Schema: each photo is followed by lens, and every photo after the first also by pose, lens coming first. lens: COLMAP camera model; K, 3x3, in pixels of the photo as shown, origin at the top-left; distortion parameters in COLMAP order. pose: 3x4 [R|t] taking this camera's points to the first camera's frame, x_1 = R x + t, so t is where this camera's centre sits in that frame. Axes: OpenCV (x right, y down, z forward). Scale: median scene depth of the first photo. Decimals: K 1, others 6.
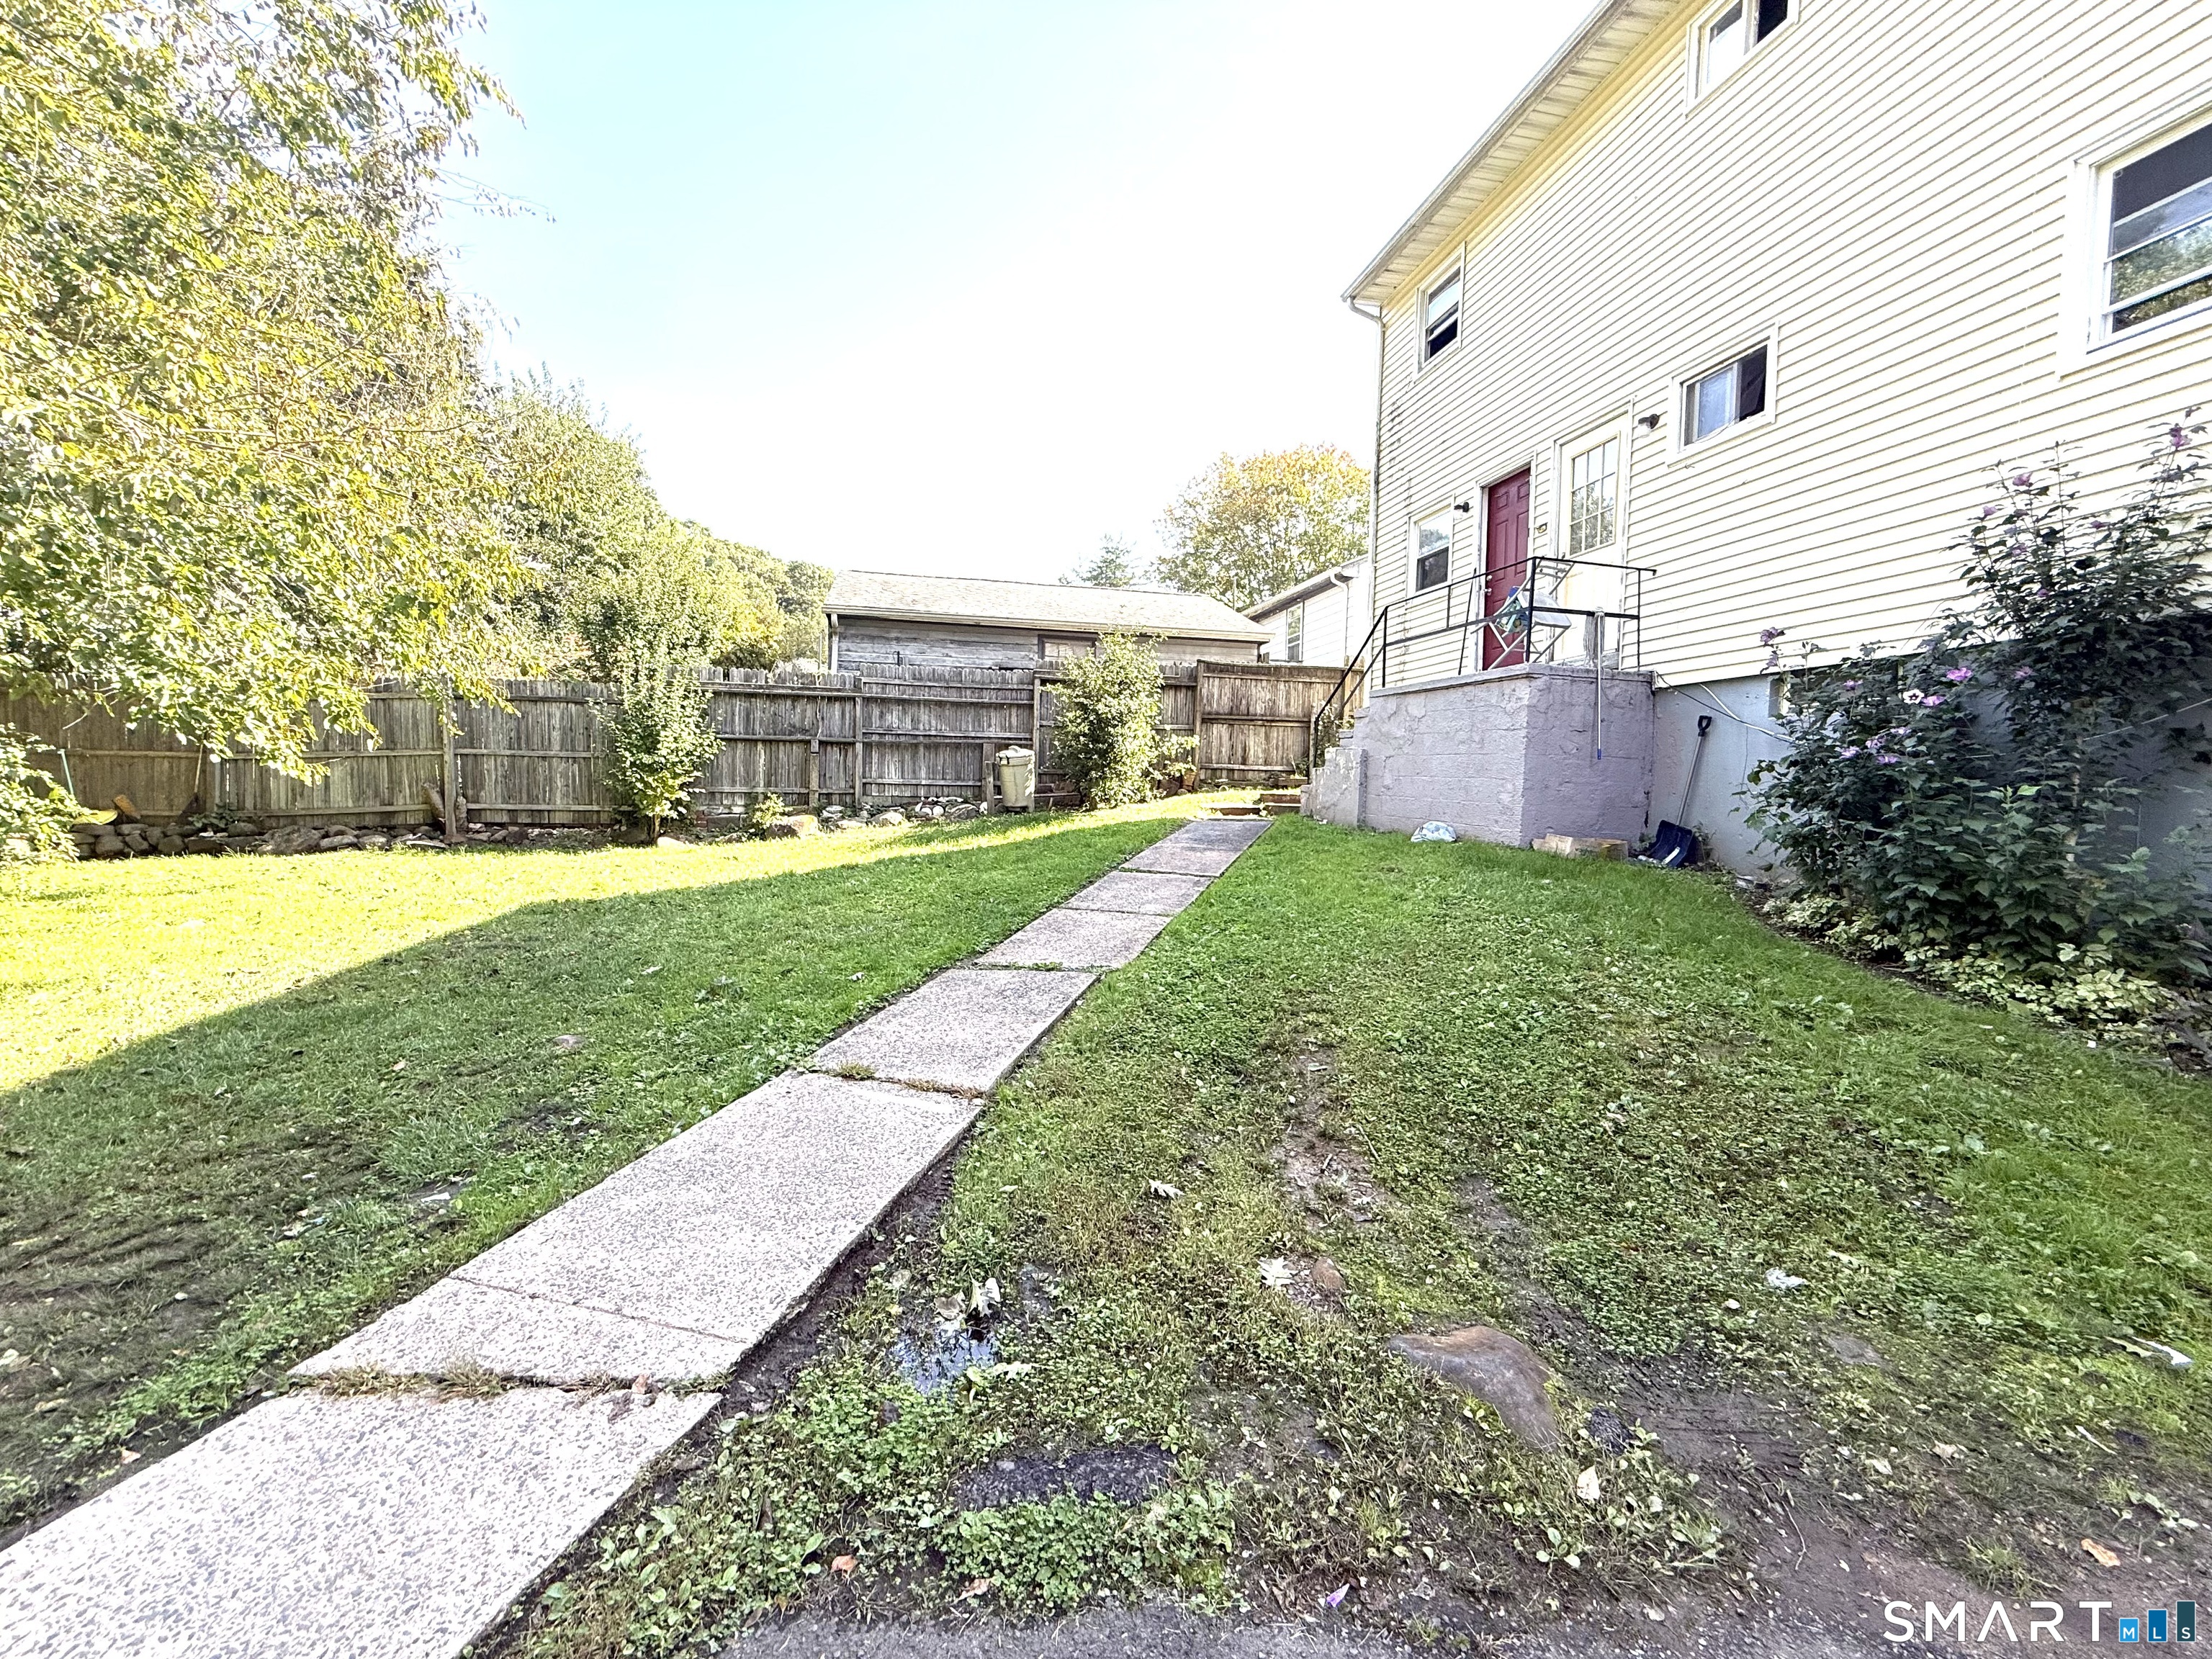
lens RADIAL K [[878.1, 0, 1105.4], [0, 878.1, 830.9], [0, 0, 1]] dist [-0.000709, 0.000297]
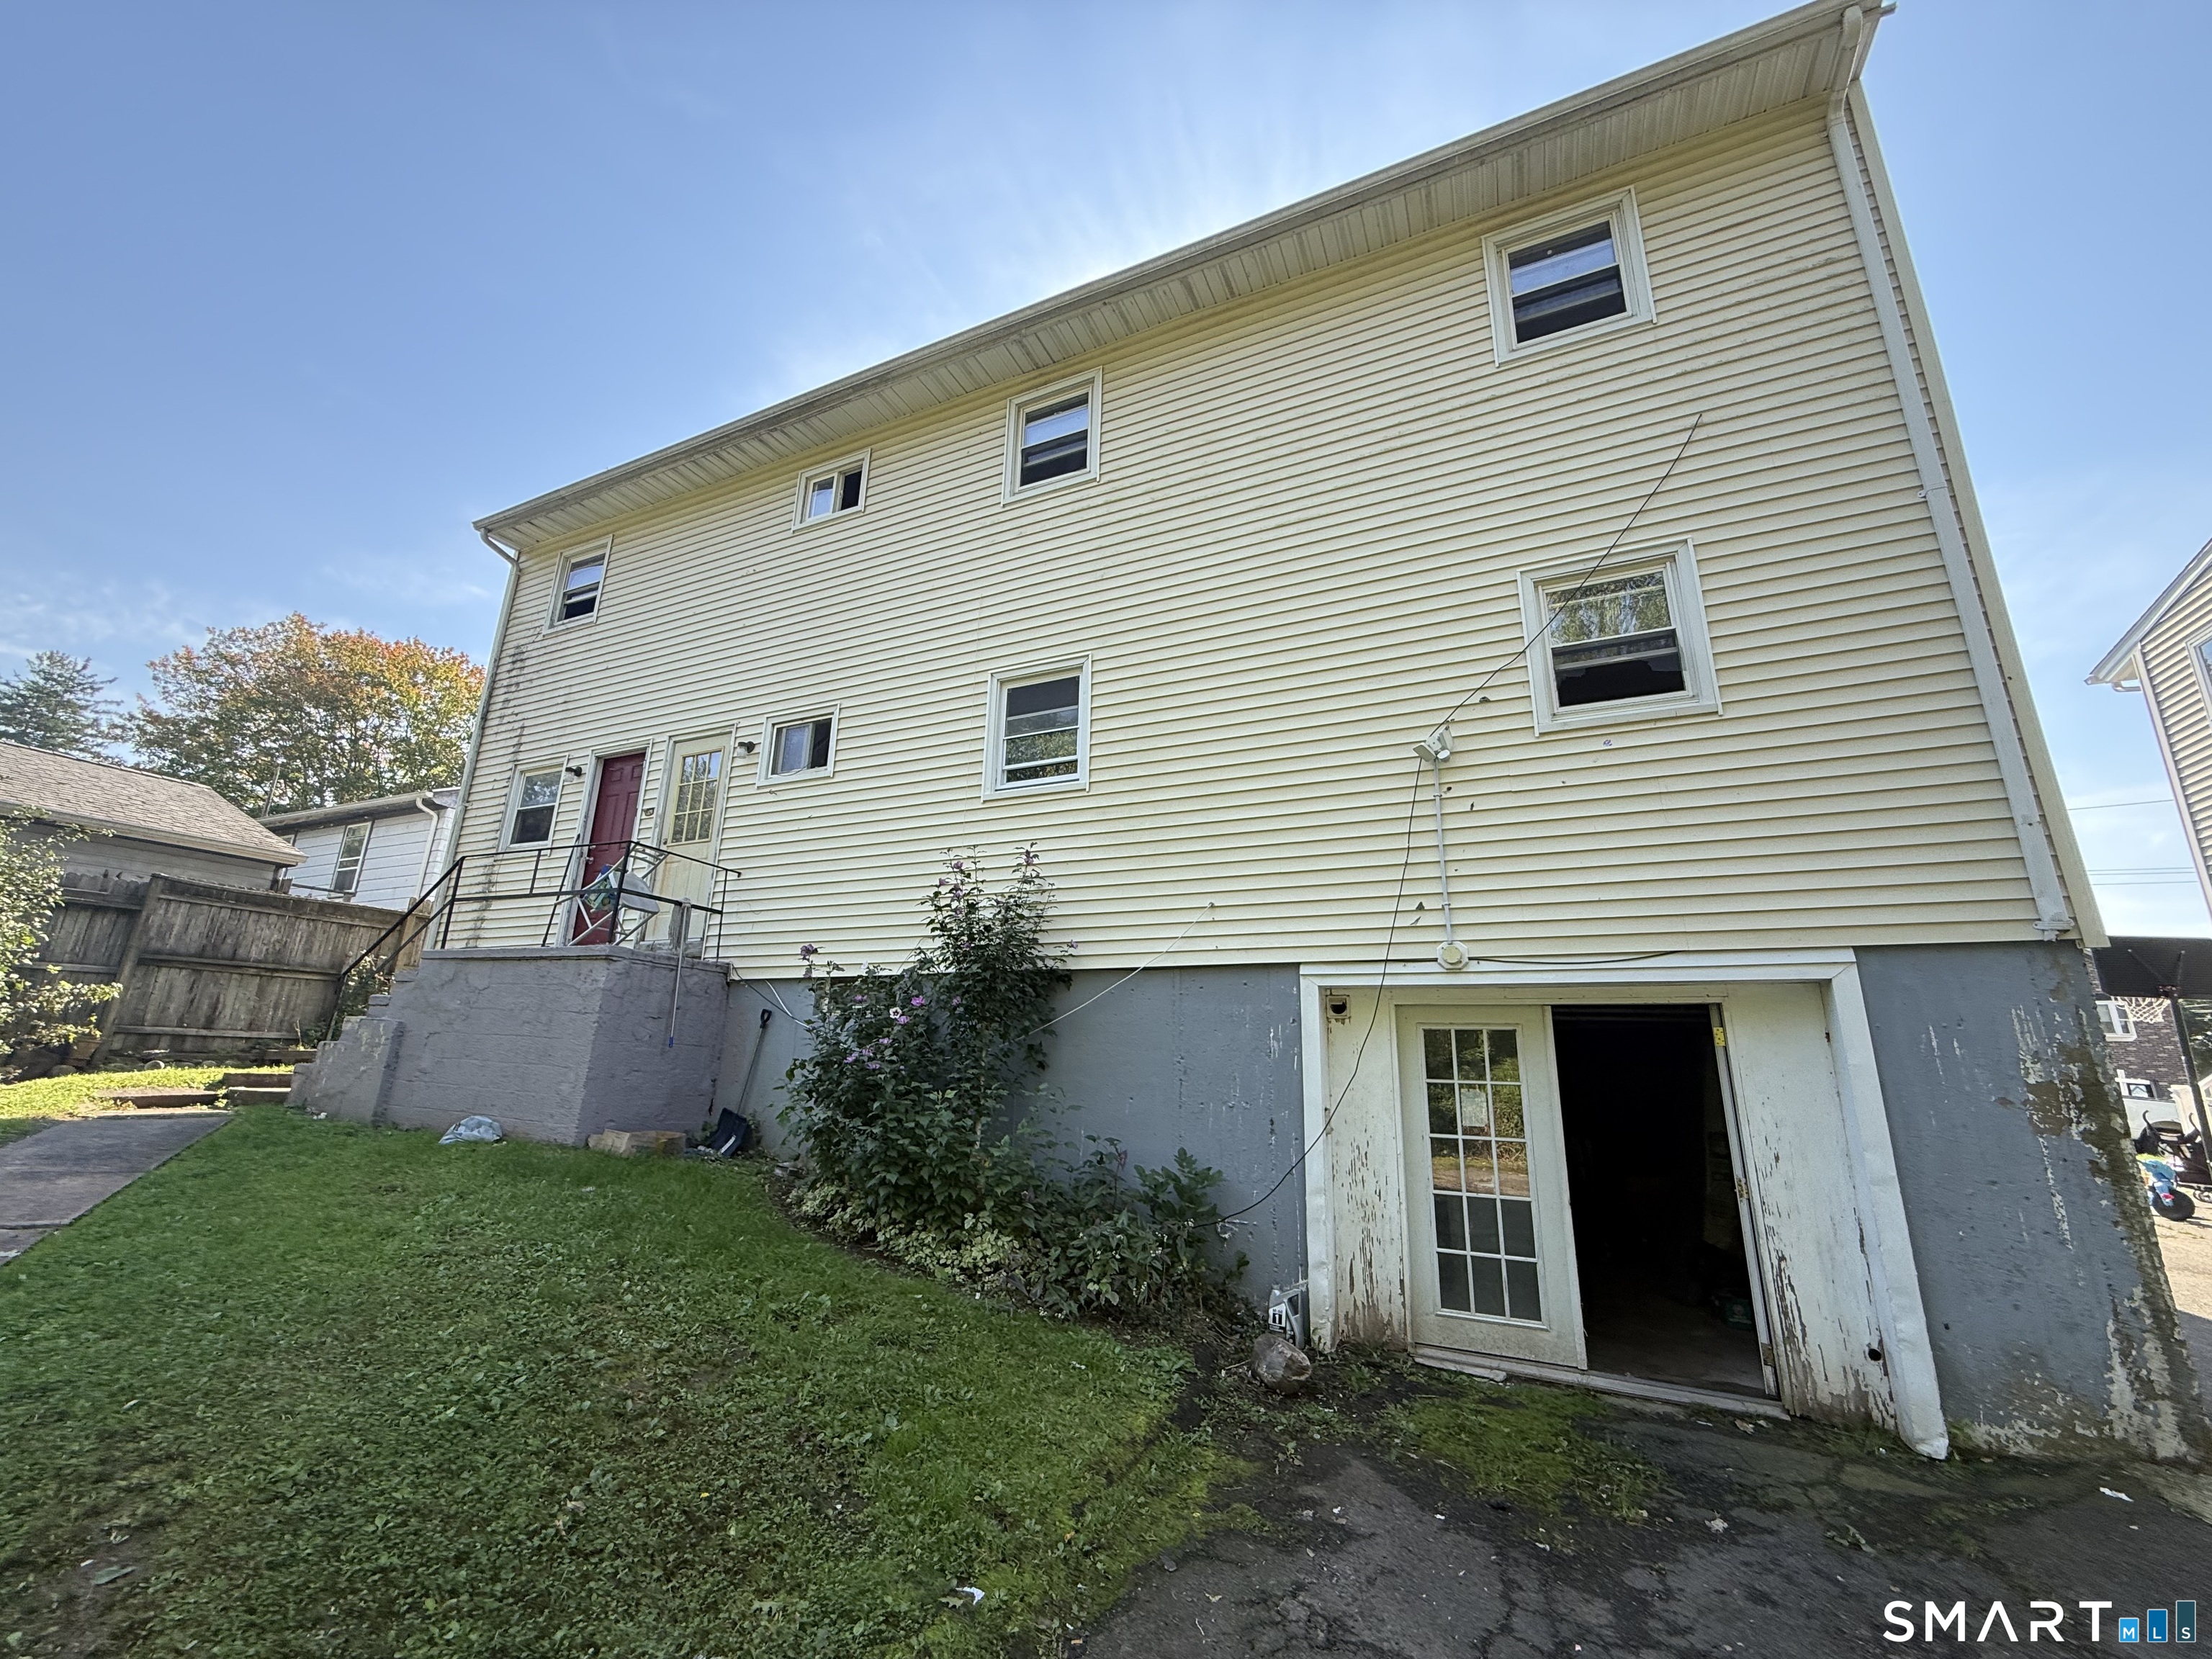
lens RADIAL K [[878.1, 0, 1104.2], [0, 878.1, 830.7], [0, 0, 1]] dist [-0.000709, 0.000297]
pose [[0.609690, 0.203464, 0.766081, 0.067396], [0.024353, 0.961229, -0.274675, -0.048459], [-0.792266, 0.186123, 0.581097, -0.036887]]
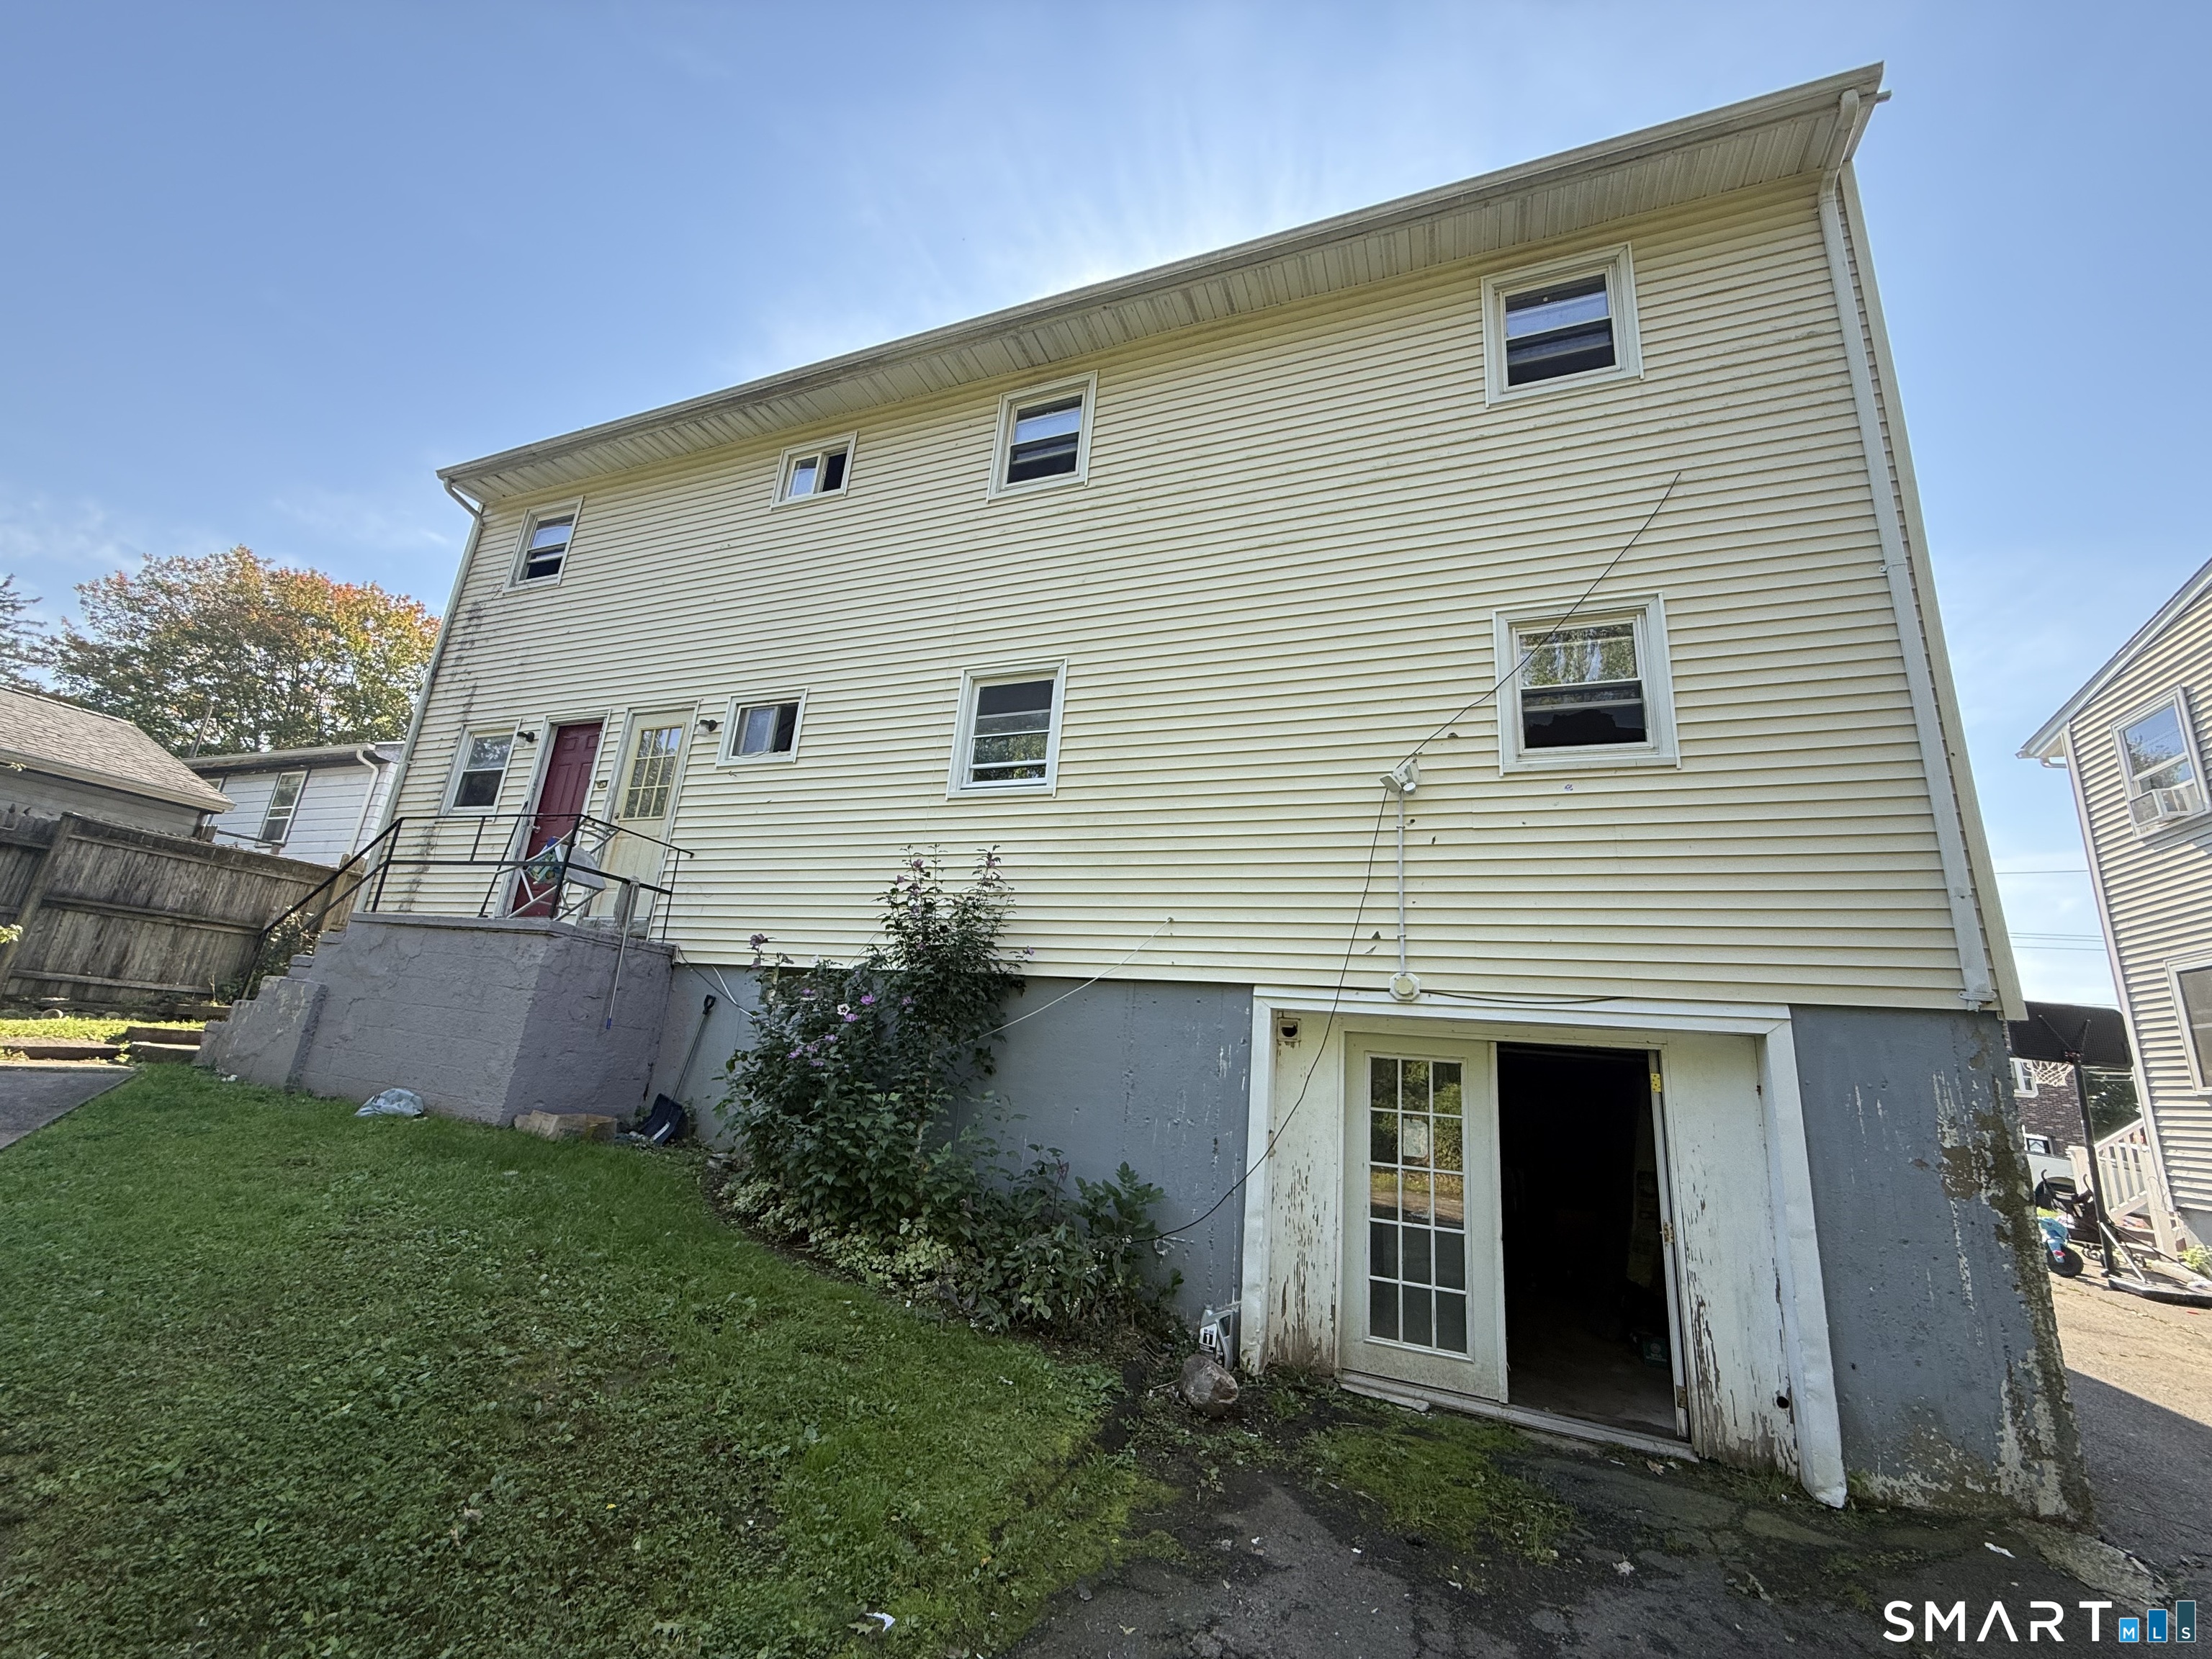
lens RADIAL K [[878.1, 0, 1103.5], [0, 878.1, 830.2], [0, 0, 1]] dist [-0.000709, 0.000297]
pose [[0.561788, 0.242409, 0.790969, 0.068167], [-0.029897, 0.961431, -0.273416, -0.065993], [-0.826741, 0.129954, 0.547368, -0.032584]]
